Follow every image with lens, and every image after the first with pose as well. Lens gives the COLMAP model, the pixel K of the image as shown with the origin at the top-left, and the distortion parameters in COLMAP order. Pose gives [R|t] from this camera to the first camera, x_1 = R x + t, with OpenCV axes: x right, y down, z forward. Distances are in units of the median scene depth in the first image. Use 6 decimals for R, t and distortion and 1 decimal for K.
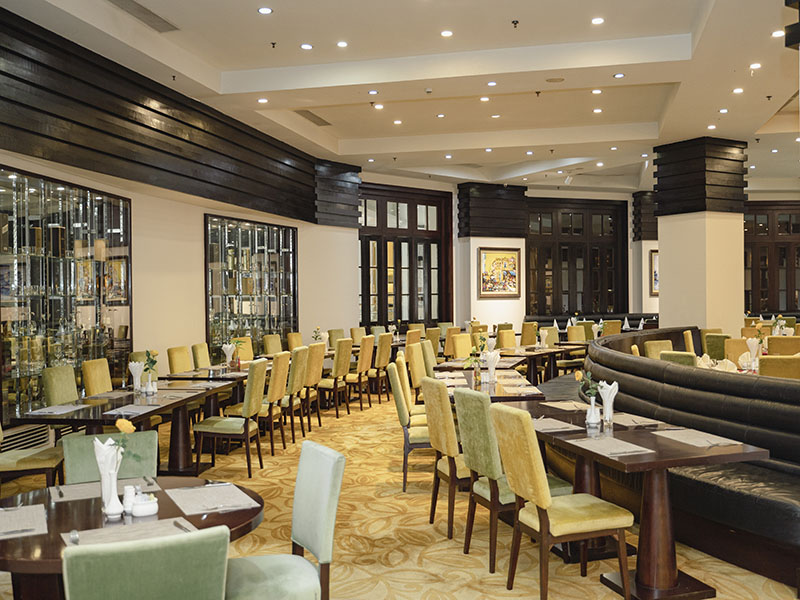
lens RADIAL K [[876.6, 0, 400.0], [0, 876.6, 300.0], [0, 0, 1]] dist [-0.008338, 0.009118]
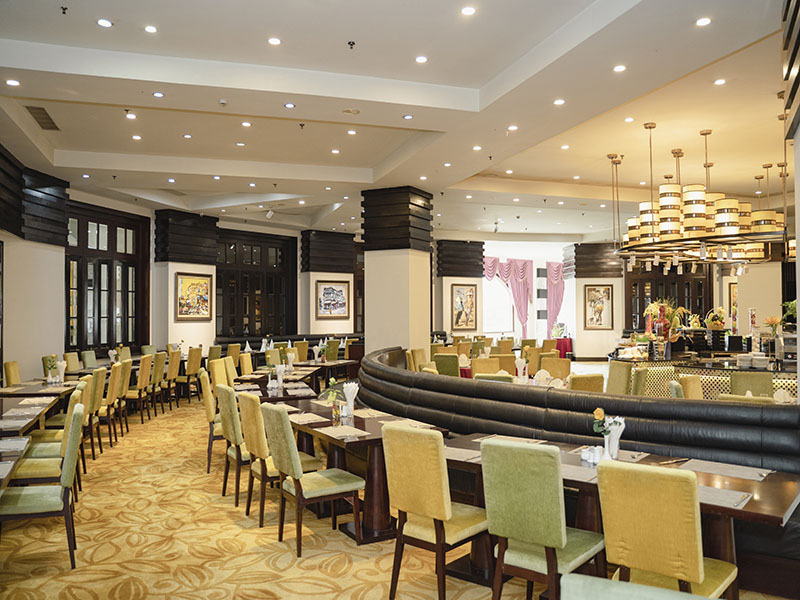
lens RADIAL K [[689.3, 0, 400.0], [0, 689.3, 300.0], [0, 0, 1]] dist [-0.009257, 0.003214]
pose [[0.849481, 0.017556, 0.527327, -0.115191], [-0.002243, 0.999557, -0.029664, -0.003444], [-0.527614, 0.024017, 0.849145, 0.165859]]
